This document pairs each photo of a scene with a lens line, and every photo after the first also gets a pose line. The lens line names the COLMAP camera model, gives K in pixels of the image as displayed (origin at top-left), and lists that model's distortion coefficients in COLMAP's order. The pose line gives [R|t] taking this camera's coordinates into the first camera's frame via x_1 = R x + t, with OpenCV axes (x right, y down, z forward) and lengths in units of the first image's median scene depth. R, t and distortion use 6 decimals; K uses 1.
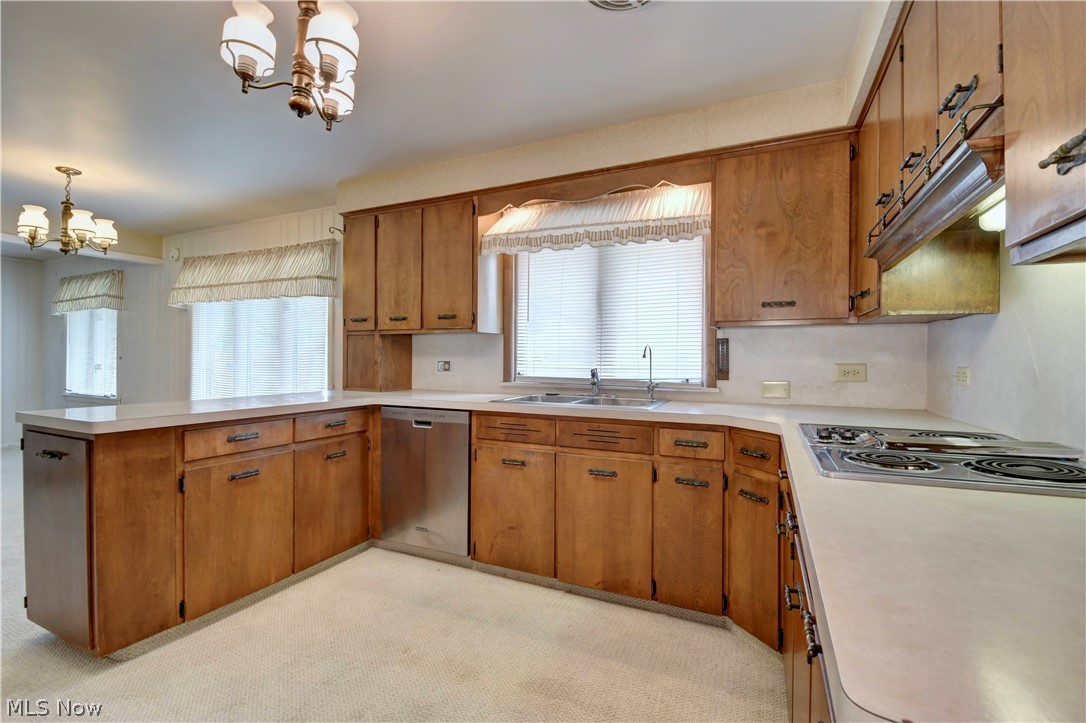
lens RADIAL K [[473.2, 0, 547.1], [0, 473.2, 359.4], [0, 0, 1]] dist [0.016436, -0.013078]
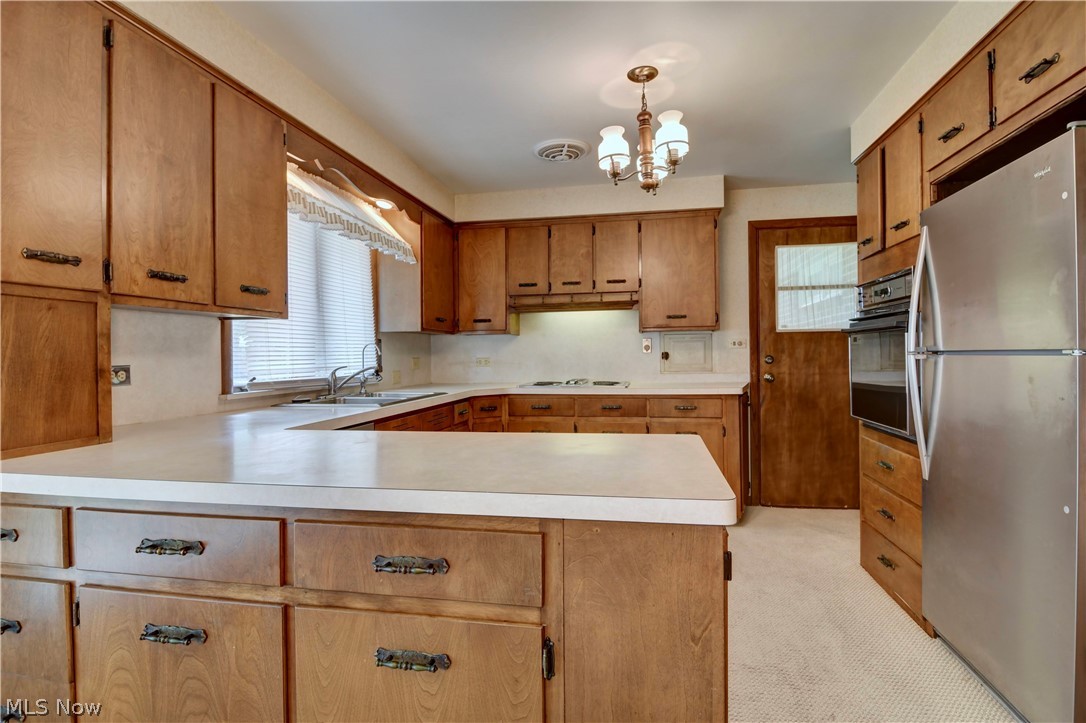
lens RADIAL K [[545.8, 0, 547.9], [0, 545.8, 356.8], [0, 0, 1]] dist [0.018371, -0.027017]
pose [[-0.241131, -0.008199, 0.970458, -1.191806], [0.011081, 0.999876, 0.011201, -0.009168], [-0.970429, 0.013454, -0.241010, 0.968709]]
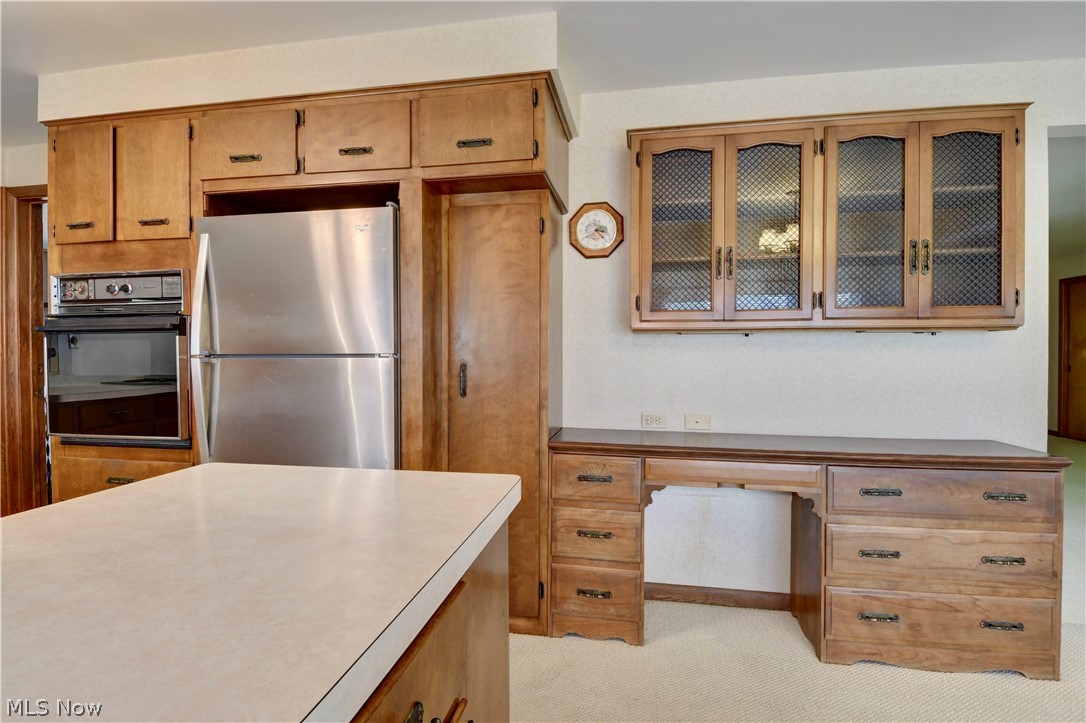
lens RADIAL K [[539.1, 0, 545.0], [0, 539.1, 357.3], [0, 0, 1]] dist [0.019457, -0.025008]
pose [[-0.967626, 0.000136, -0.252389, -0.802663], [-0.003200, 0.999913, 0.012807, -0.011064], [0.252369, 0.013200, -0.967541, 1.176023]]
